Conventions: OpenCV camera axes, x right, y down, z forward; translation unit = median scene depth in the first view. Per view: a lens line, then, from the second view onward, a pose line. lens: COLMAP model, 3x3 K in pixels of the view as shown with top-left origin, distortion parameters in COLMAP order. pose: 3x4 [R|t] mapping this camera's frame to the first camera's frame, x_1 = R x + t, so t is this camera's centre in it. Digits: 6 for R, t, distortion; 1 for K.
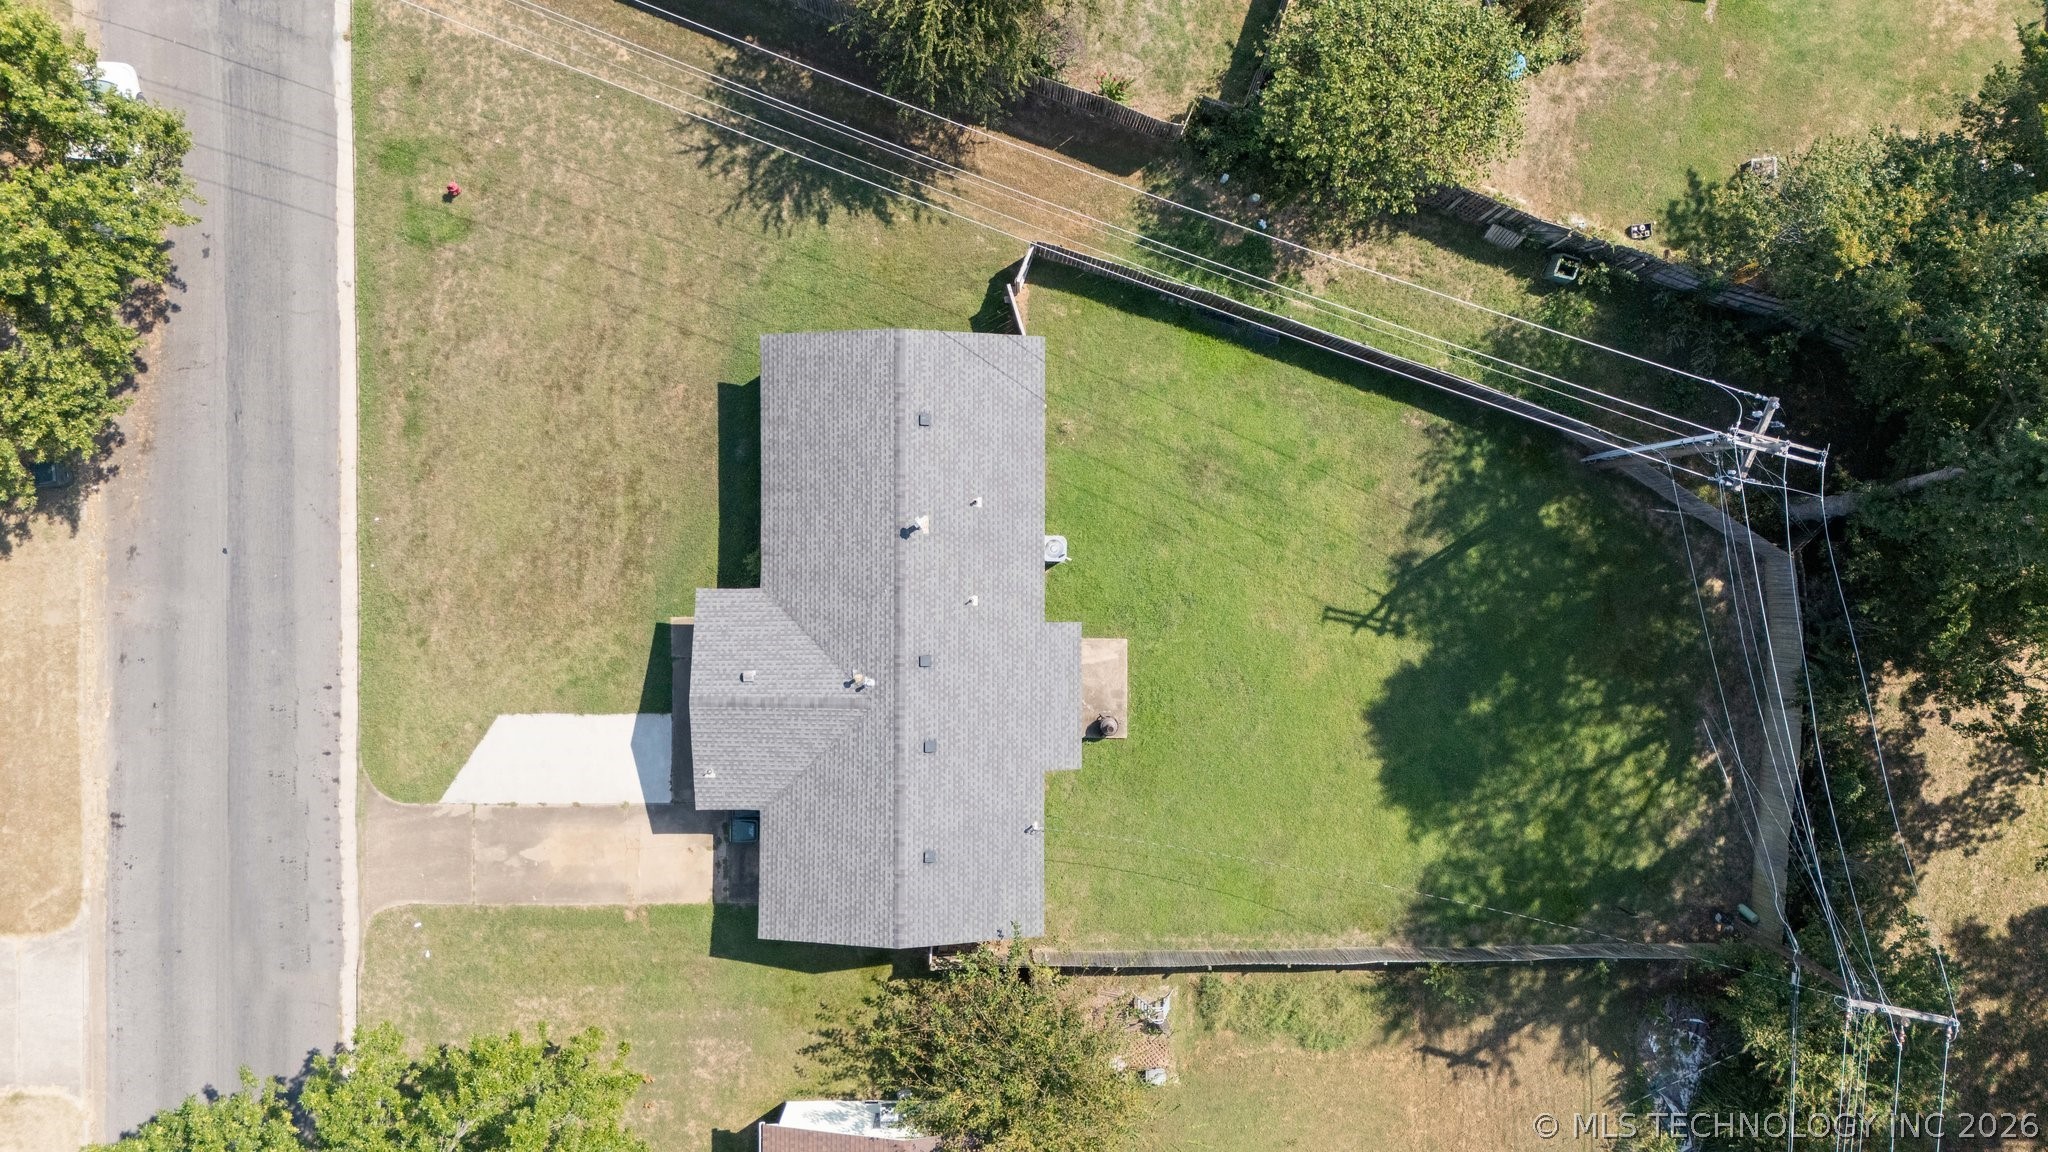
lens RADIAL K [[1416.1, 0, 1024.0], [0, 1416.1, 576.0], [0, 0, 1]] dist [0.007816, -0.004260]
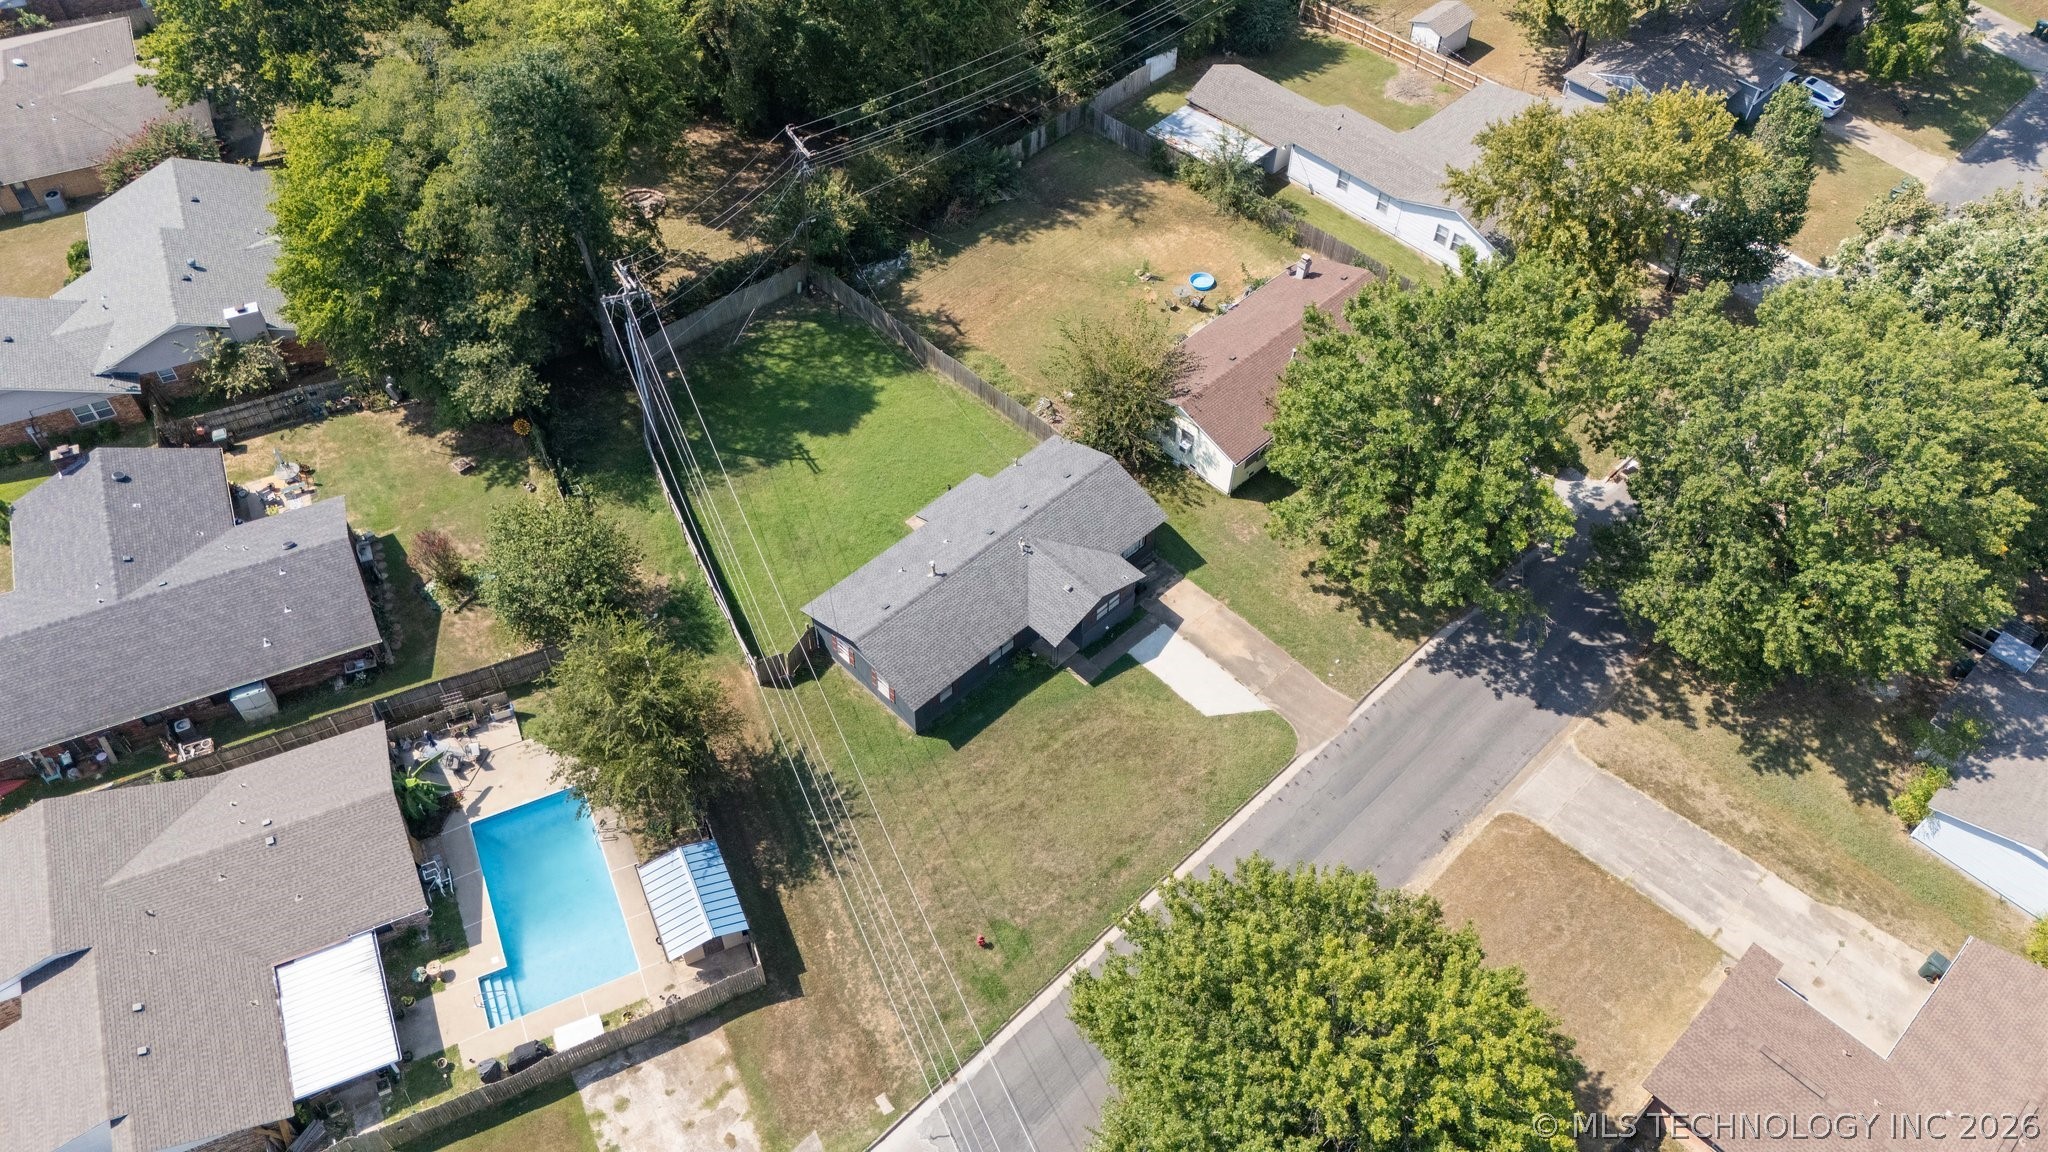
lens RADIAL K [[1416.1, 0, 1024.0], [0, 1416.1, 576.0], [0, 0, 1]] dist [0.007816, -0.004260]
pose [[-0.700660, -0.575816, 0.421322, -0.784763], [0.712798, -0.538801, 0.449013, -0.653260], [-0.031540, 0.614922, 0.787957, -0.317931]]
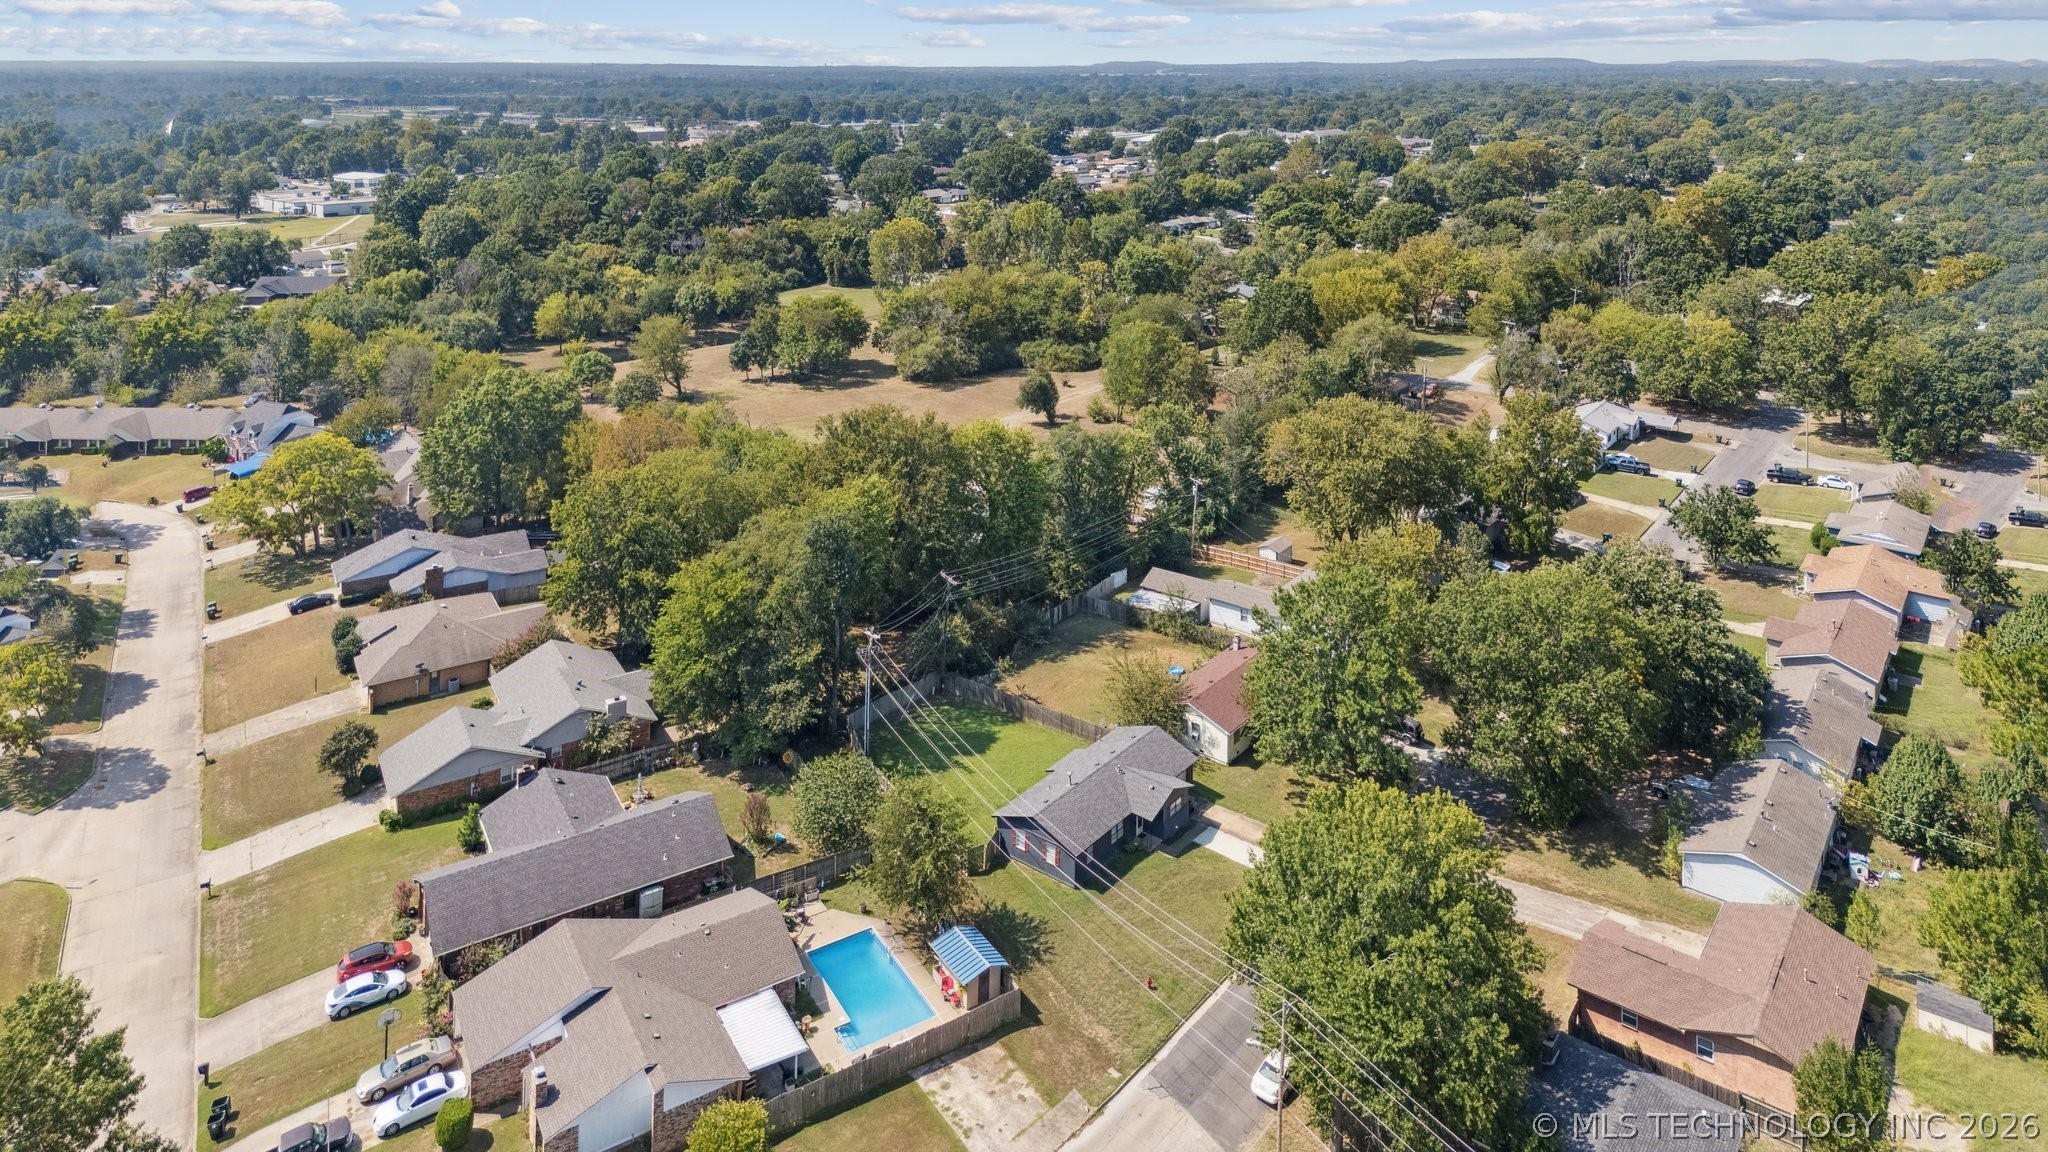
lens RADIAL K [[1416.1, 0, 1024.0], [0, 1416.1, 576.0], [0, 0, 1]] dist [0.007816, -0.004260]
pose [[-0.808851, -0.196306, 0.554278, -1.279506], [0.588006, -0.274762, 0.760759, -1.806362], [0.002953, 0.941260, 0.337670, -0.295605]]
